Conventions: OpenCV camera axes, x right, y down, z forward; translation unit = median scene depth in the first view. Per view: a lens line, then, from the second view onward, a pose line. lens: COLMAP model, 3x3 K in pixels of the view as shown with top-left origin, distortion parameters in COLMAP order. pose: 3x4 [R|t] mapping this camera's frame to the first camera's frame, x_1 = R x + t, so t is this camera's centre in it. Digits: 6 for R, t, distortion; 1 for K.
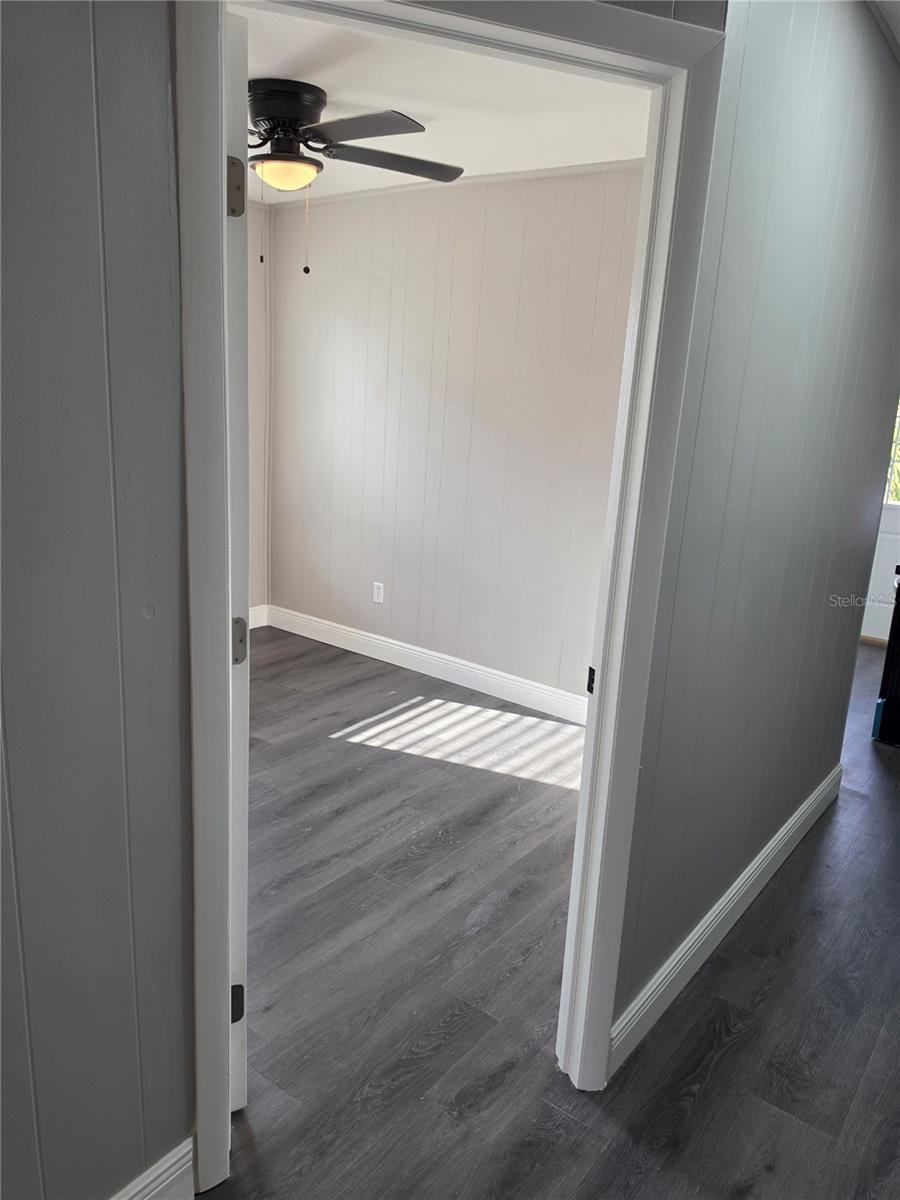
lens RADIAL K [[851.6, 0, 448.5], [0, 851.6, 599.3], [0, 0, 1]] dist [0.042027, -0.039145]
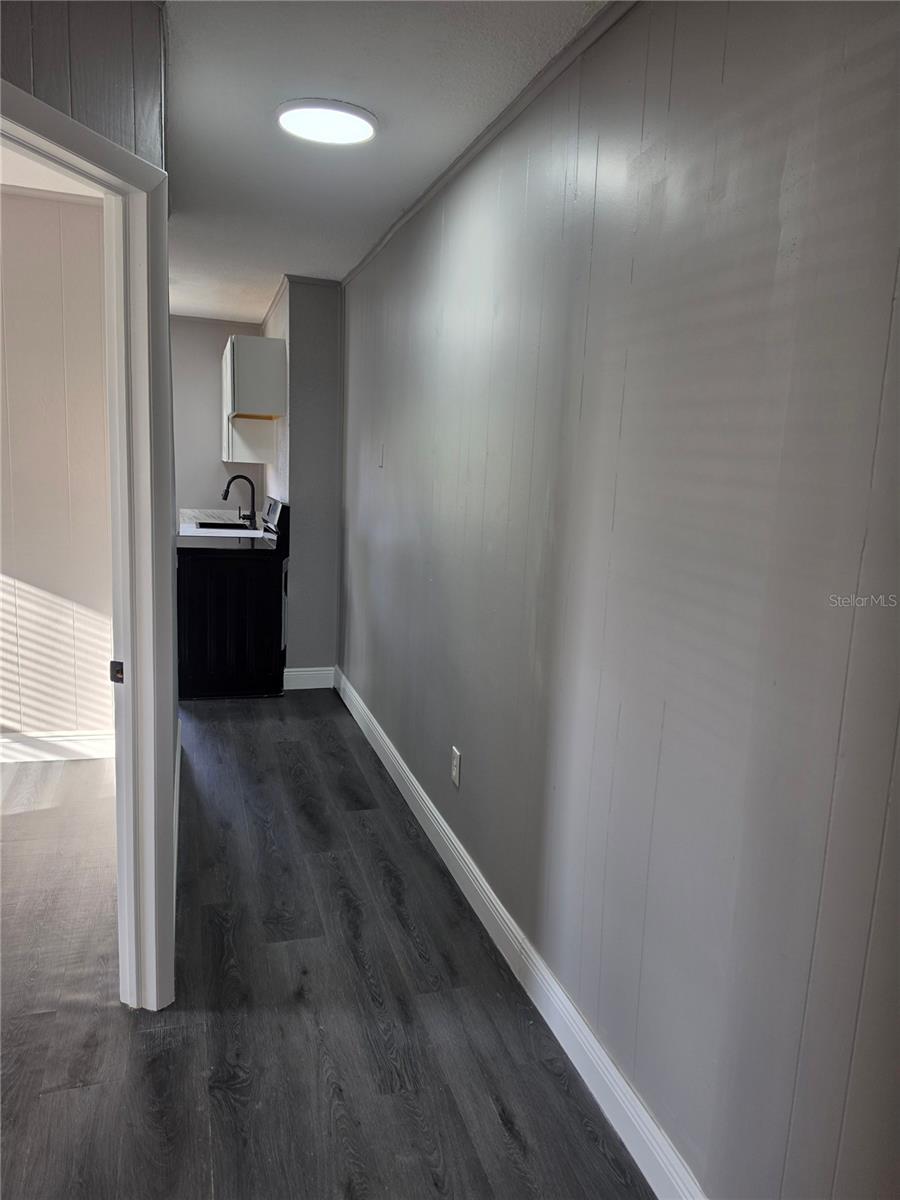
lens RADIAL K [[850.4, 0, 455.5], [0, 850.4, 598.9], [0, 0, 1]] dist [0.089243, -0.152167]
pose [[0.573410, -0.170843, 0.801258, -0.426121], [0.174902, 0.980996, 0.084000, -0.016459], [-0.800381, 0.091975, 0.592394, -0.080346]]
